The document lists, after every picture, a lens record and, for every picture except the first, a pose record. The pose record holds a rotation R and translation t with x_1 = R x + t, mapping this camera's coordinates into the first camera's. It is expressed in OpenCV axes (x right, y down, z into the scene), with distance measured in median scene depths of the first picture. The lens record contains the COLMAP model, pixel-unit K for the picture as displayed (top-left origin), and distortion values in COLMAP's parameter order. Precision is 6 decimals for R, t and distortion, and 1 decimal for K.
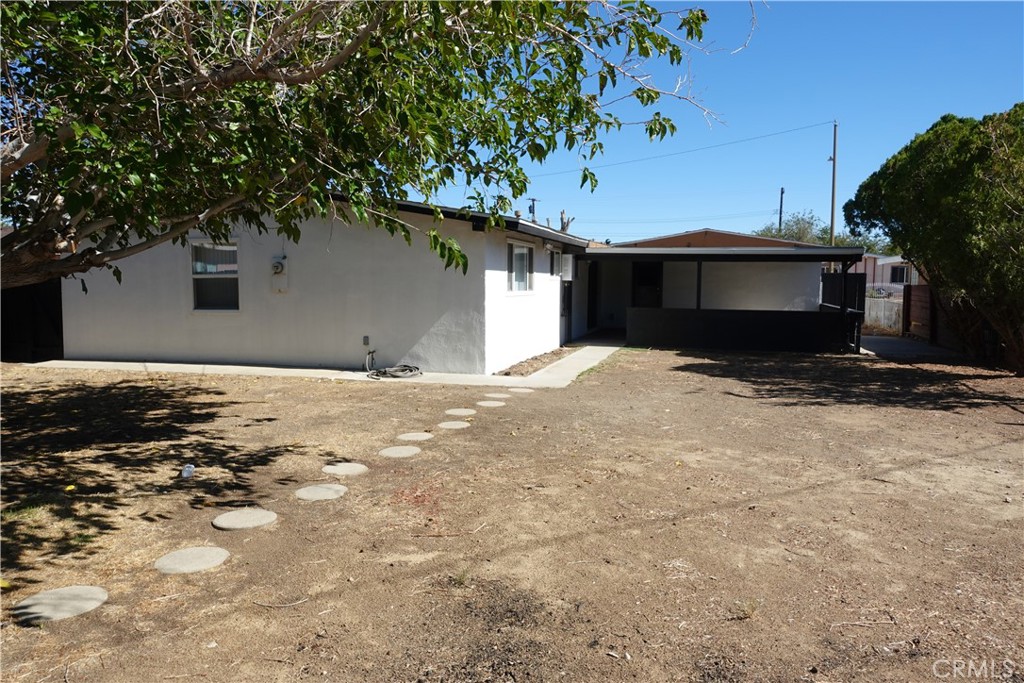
lens RADIAL K [[713.1, 0, 512.7], [0, 713.1, 340.6], [0, 0, 1]] dist [0.000952, 0.000771]
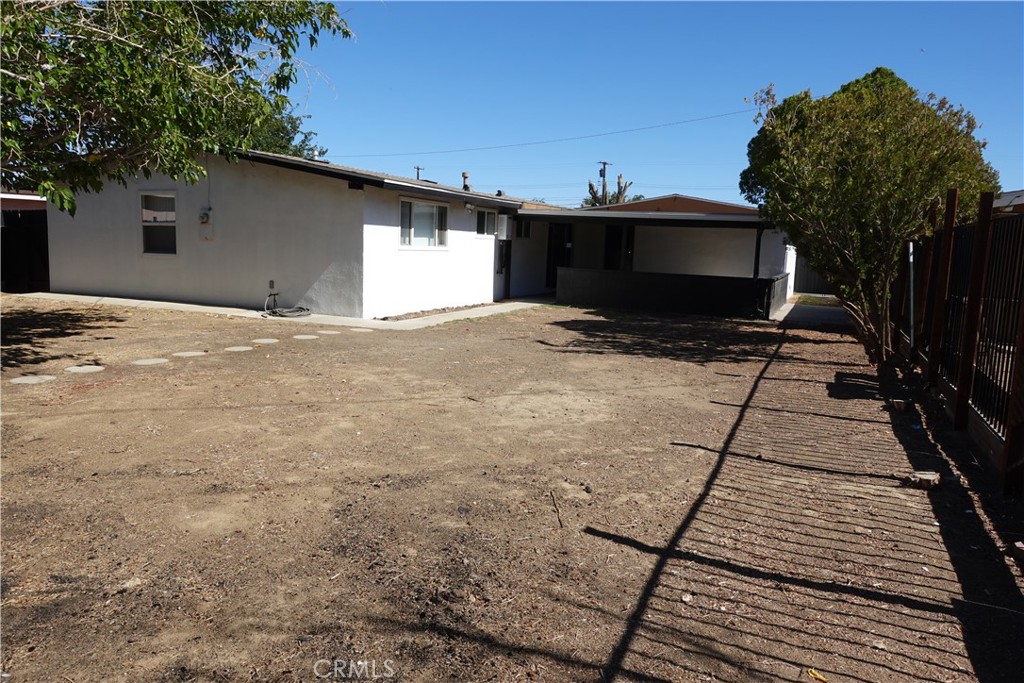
lens RADIAL K [[713.1, 0, 510.8], [0, 713.1, 338.8], [0, 0, 1]] dist [0.000952, 0.000771]
pose [[0.991462, 0.048377, -0.121090, 0.288556], [-0.042465, 0.997799, 0.050939, 0.011255], [0.123288, -0.045362, 0.991334, -0.076515]]
